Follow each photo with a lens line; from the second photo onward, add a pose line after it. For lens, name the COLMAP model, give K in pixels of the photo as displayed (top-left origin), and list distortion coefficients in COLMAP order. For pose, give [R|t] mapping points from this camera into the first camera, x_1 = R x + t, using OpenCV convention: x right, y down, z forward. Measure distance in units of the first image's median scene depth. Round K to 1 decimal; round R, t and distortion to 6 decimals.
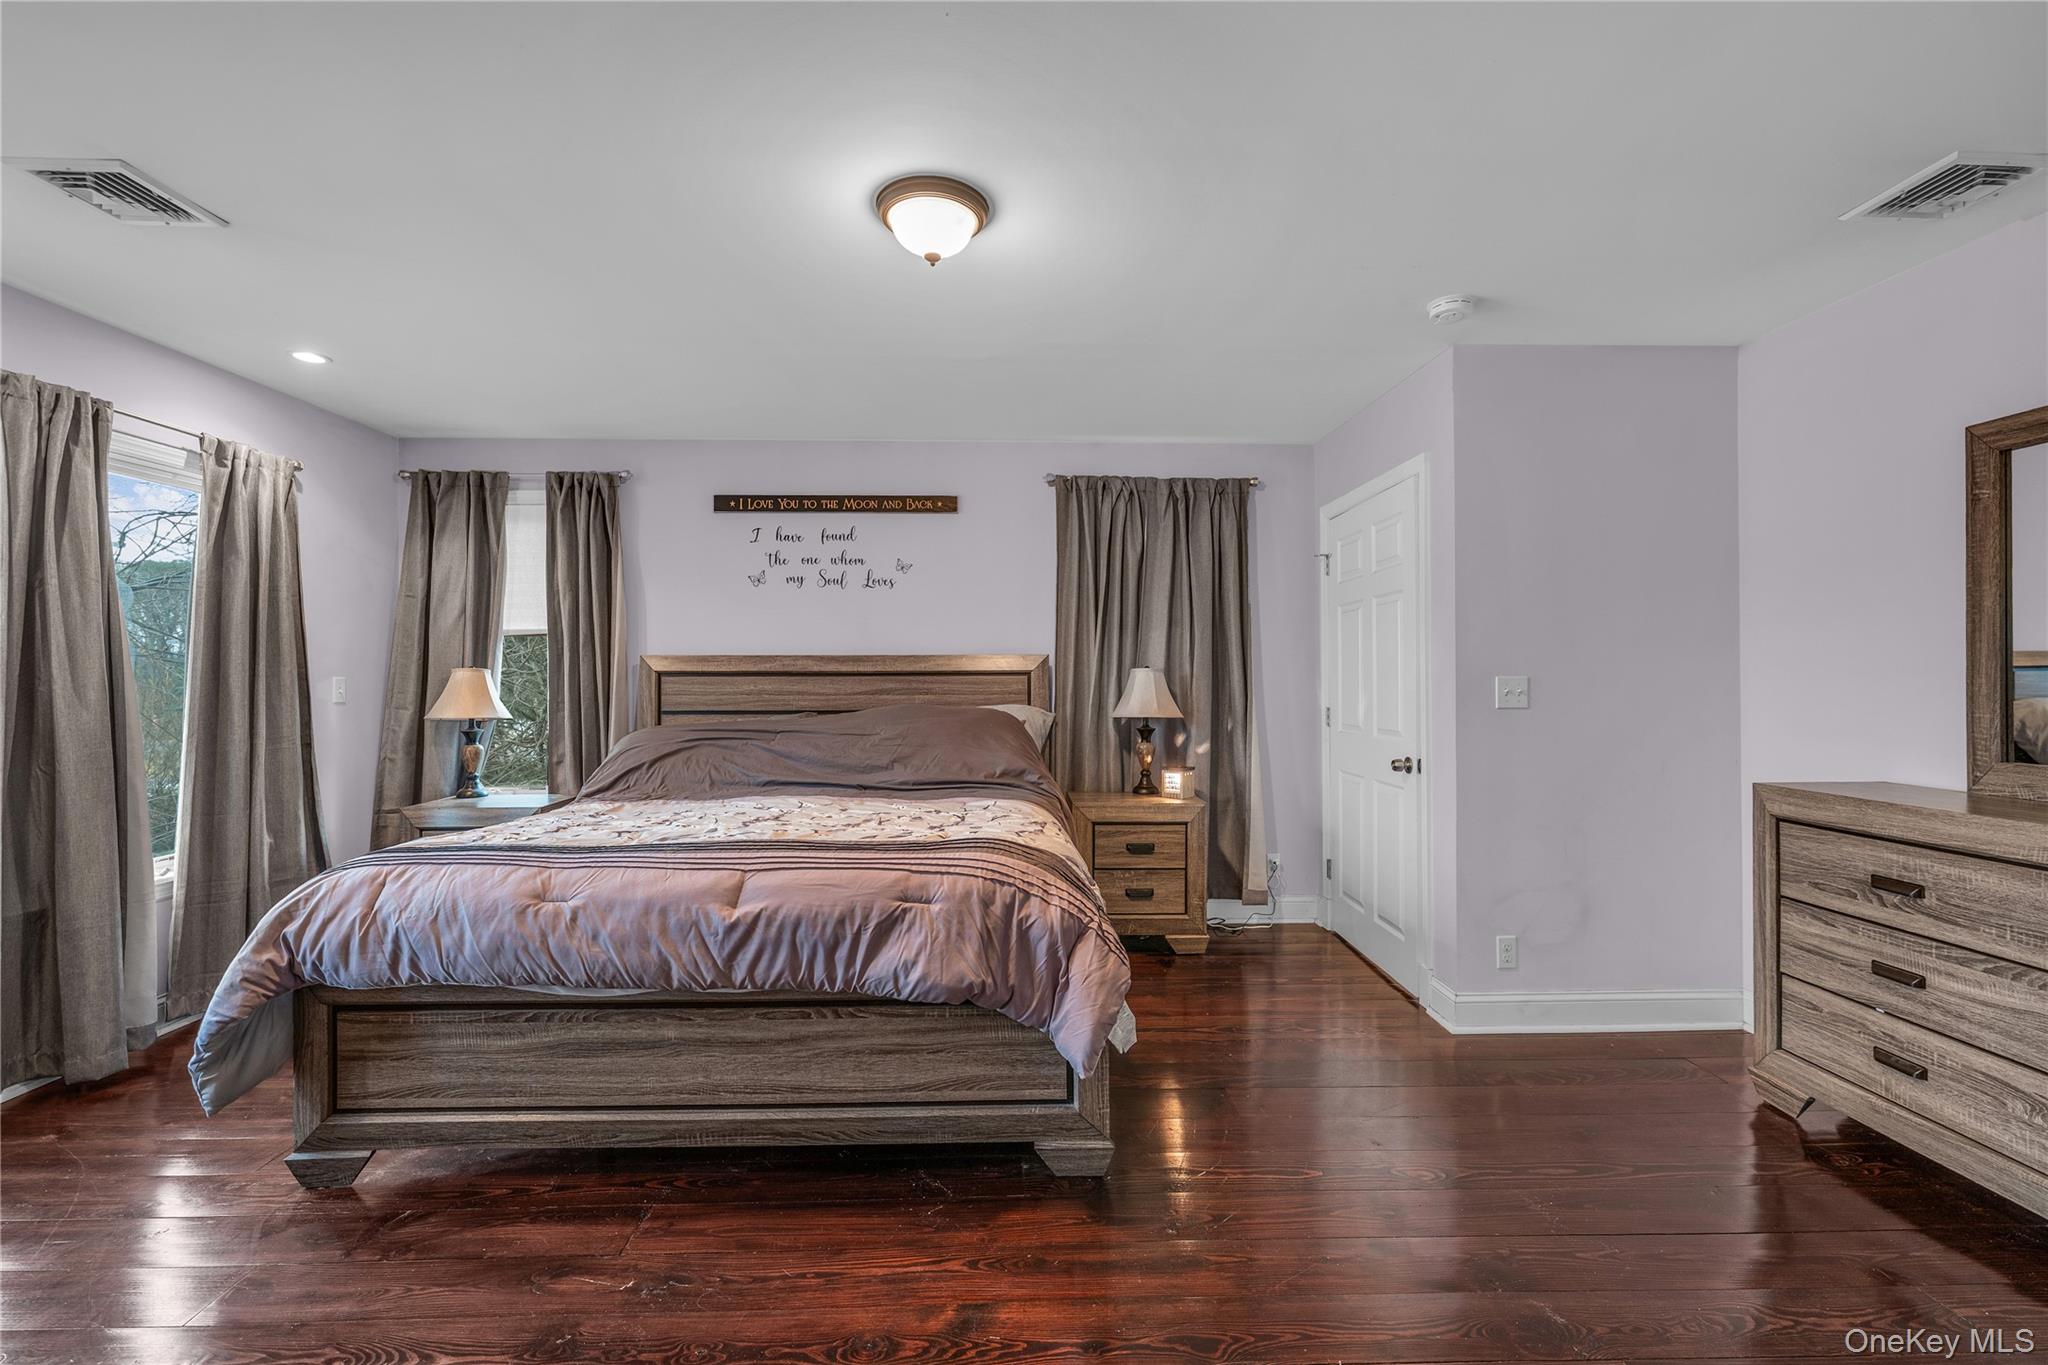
lens RADIAL K [[855.0, 0, 1036.2], [0, 855.0, 680.2], [0, 0, 1]] dist [0.001233, -0.000230]
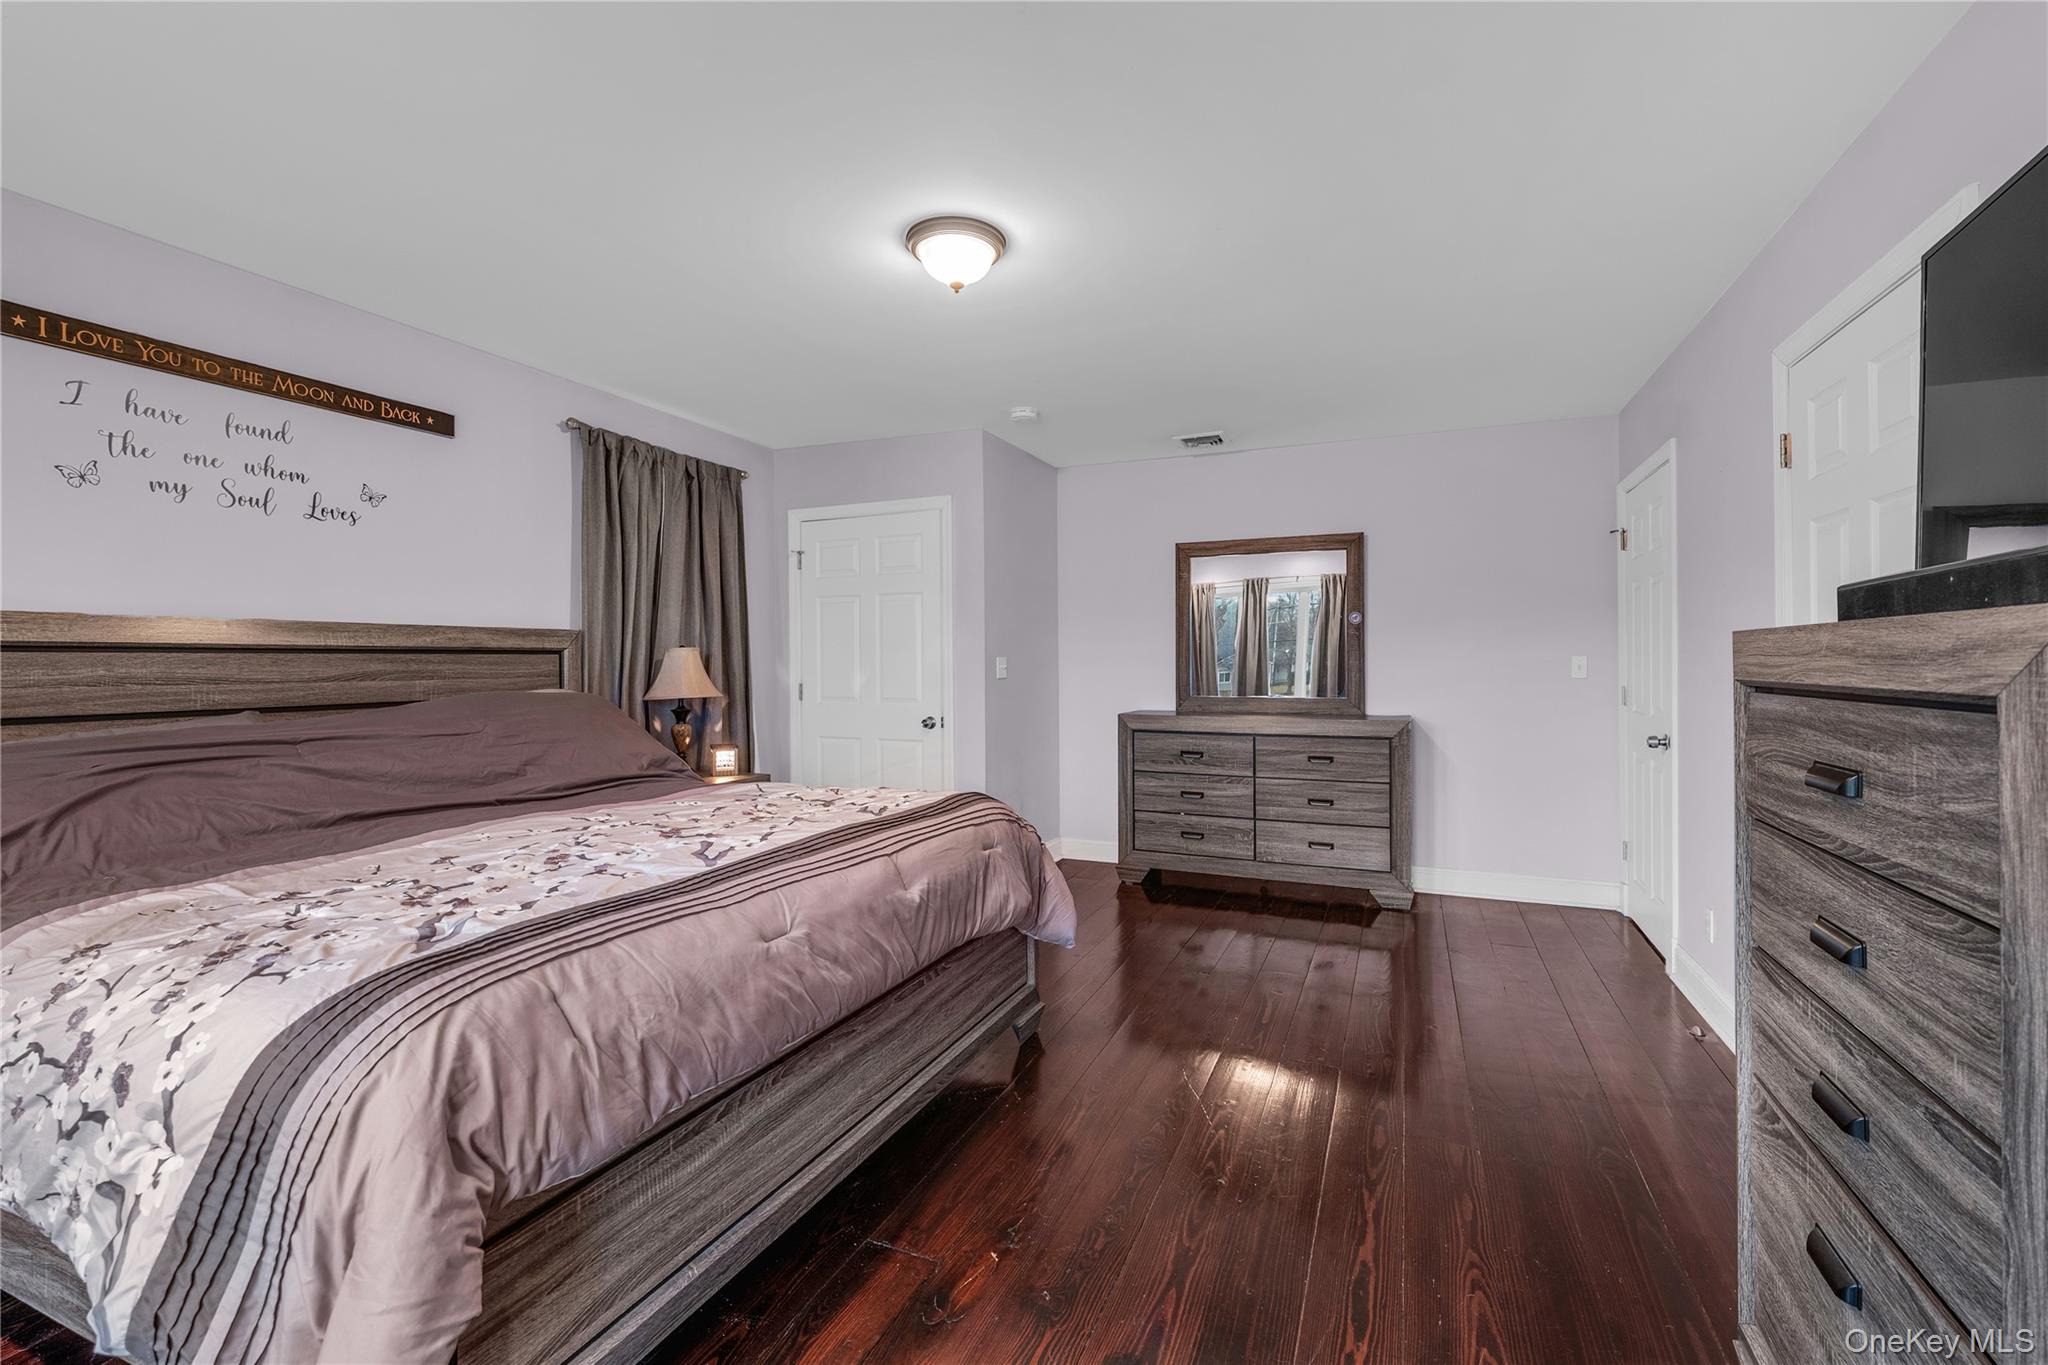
lens RADIAL K [[855.0, 0, 1026.7], [0, 855.0, 669.9], [0, 0, 1]] dist [0.001233, -0.000230]
pose [[0.432922, -0.009697, 0.901379, -0.647481], [0.001854, 0.999950, 0.009868, 0.003099], [-0.901430, -0.002601, 0.432918, 0.252178]]
